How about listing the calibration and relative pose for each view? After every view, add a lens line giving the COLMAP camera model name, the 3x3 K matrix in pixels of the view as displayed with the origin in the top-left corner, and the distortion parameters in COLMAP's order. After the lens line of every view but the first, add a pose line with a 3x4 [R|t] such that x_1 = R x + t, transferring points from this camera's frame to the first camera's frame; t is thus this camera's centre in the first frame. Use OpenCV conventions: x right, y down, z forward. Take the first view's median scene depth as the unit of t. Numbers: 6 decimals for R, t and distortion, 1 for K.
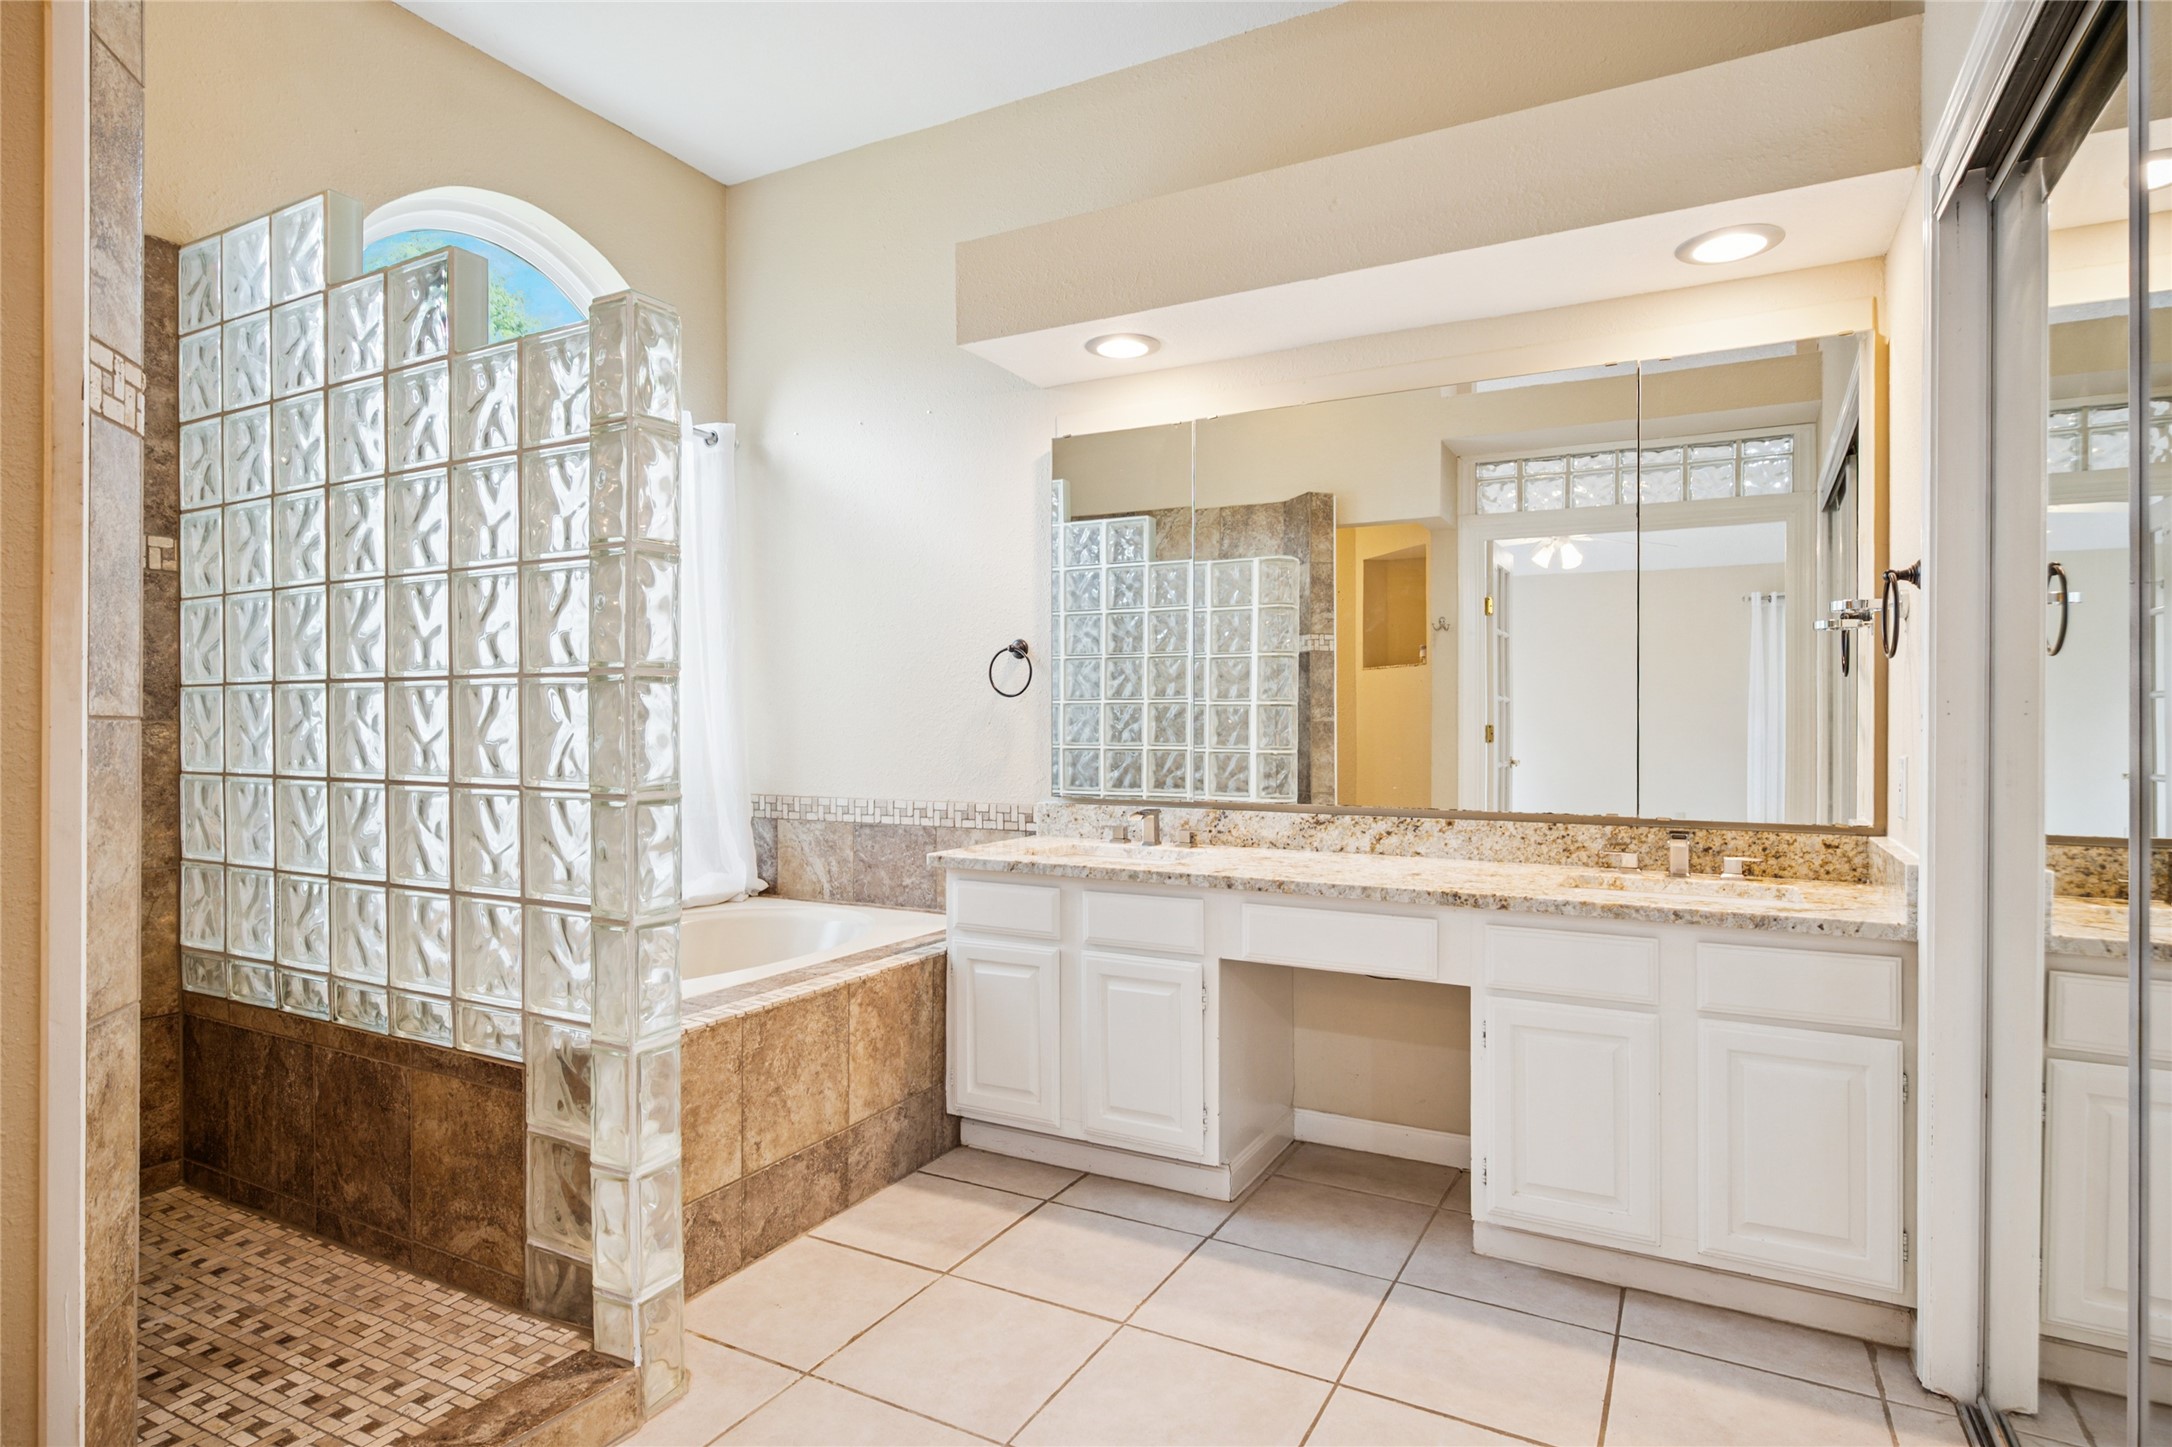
lens RADIAL K [[1159.3, 0, 1080.6], [0, 1159.3, 720.6], [0, 0, 1]] dist [0.002066, 0.000320]
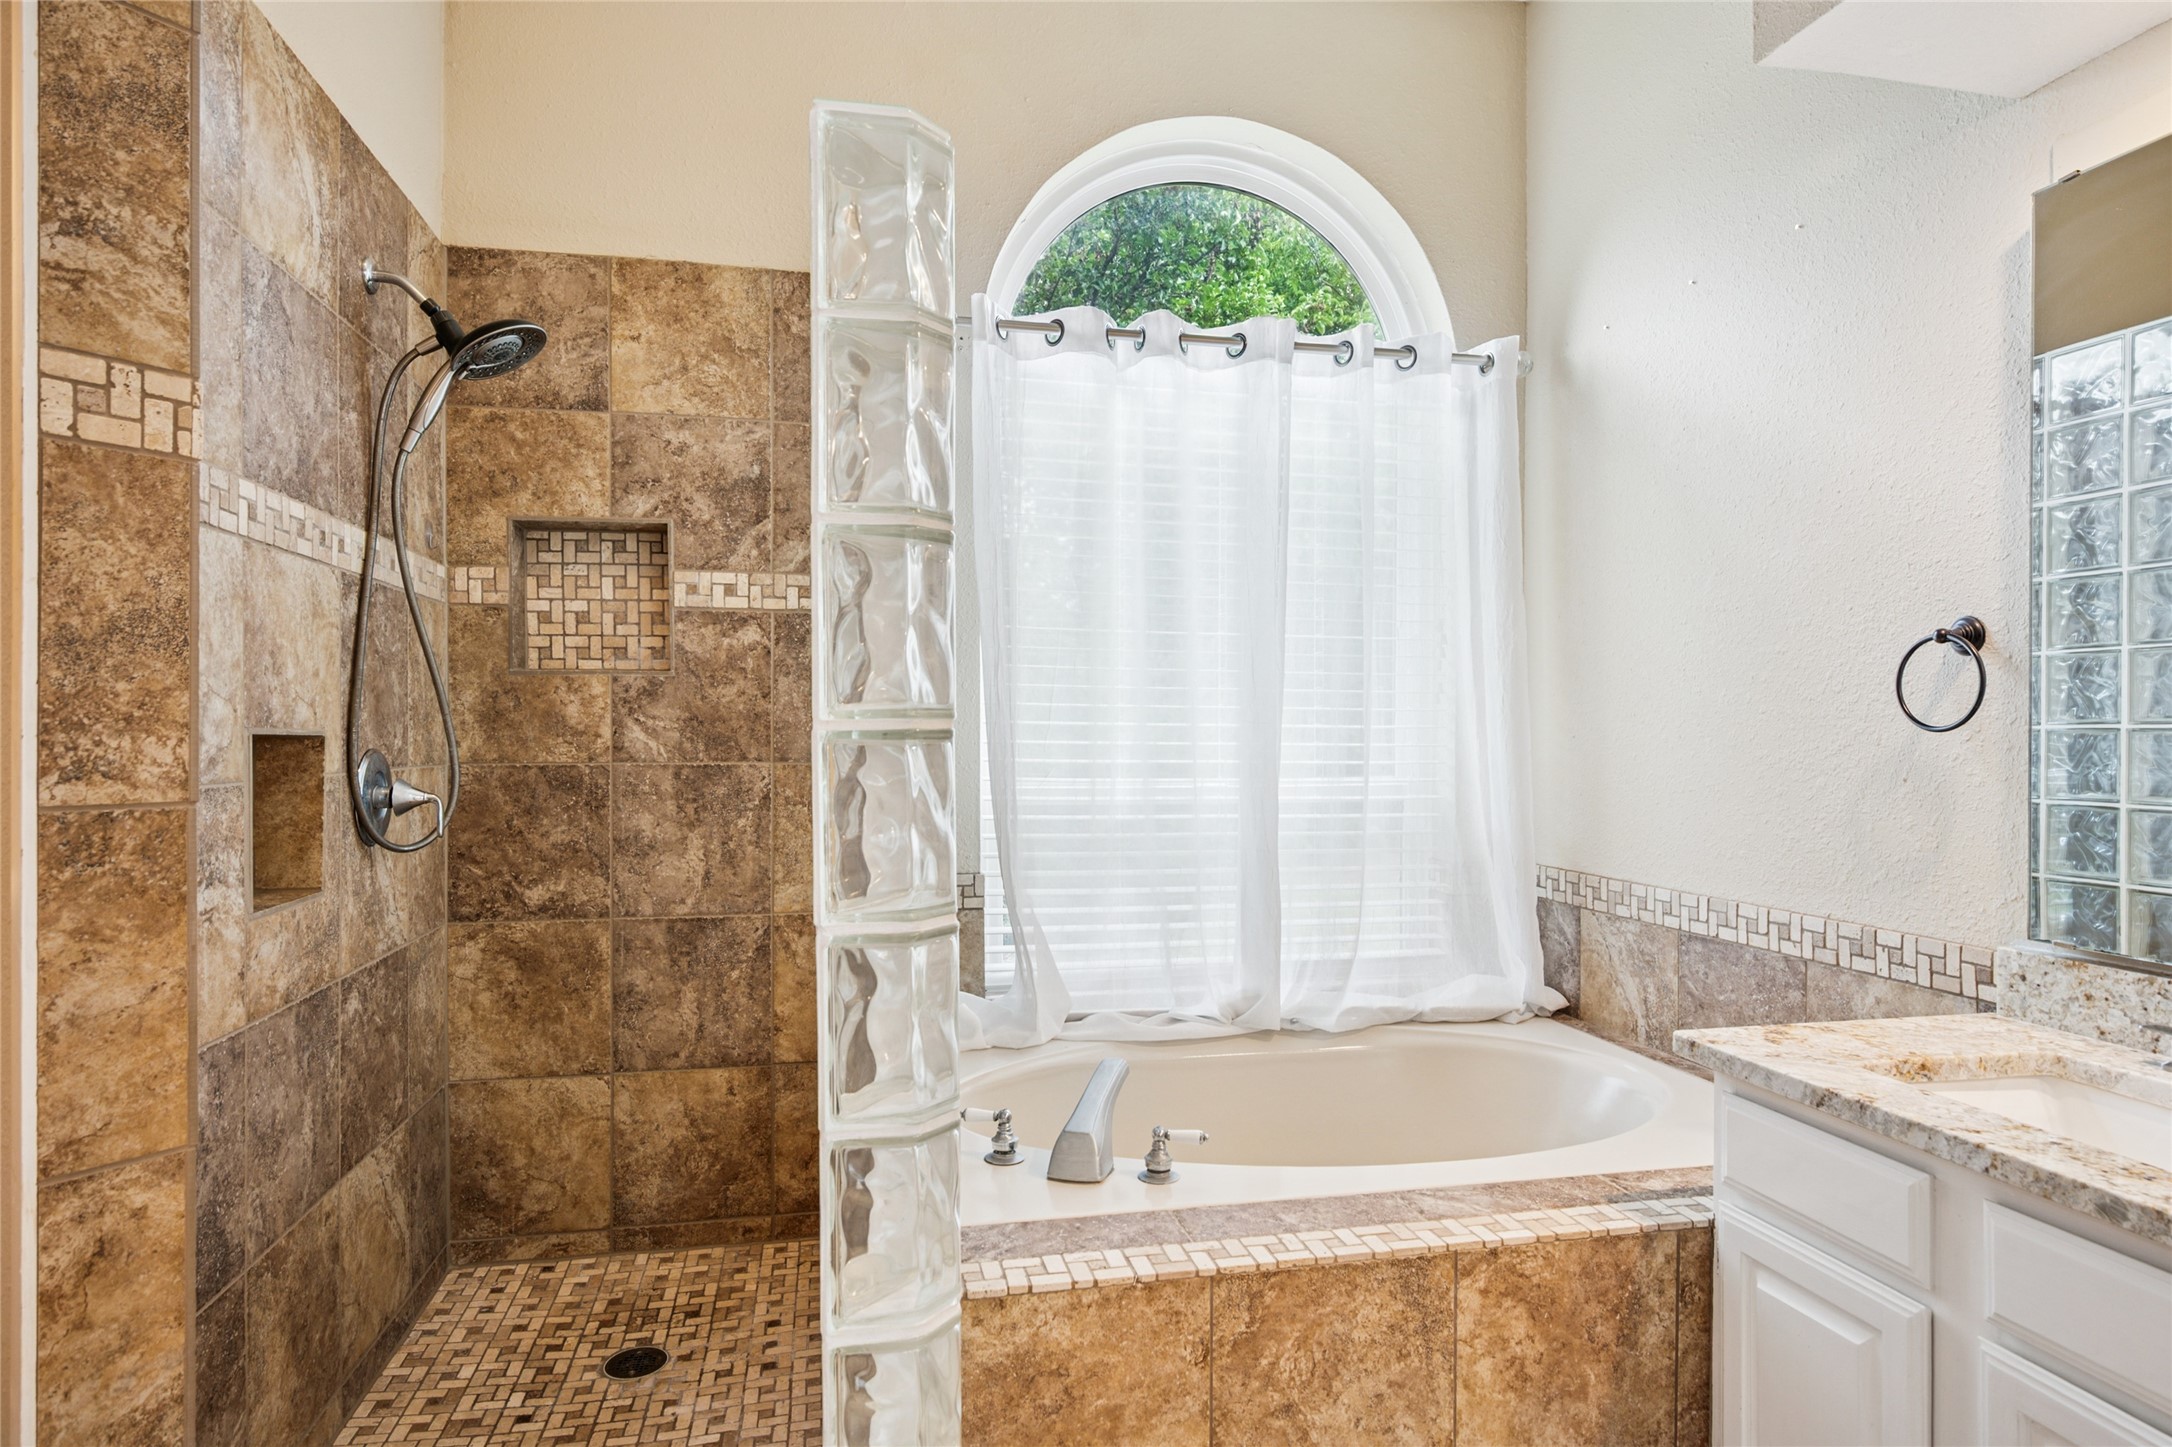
lens RADIAL K [[1222.5, 0, 1085.4], [0, 1222.5, 736.9], [0, 0, 1]] dist [-0.000220, 0.001896]
pose [[0.649212, 0.004683, -0.760593, 0.123632], [0.000750, 0.999977, 0.006797, -0.026046], [0.760607, -0.004983, 0.649193, 0.433246]]
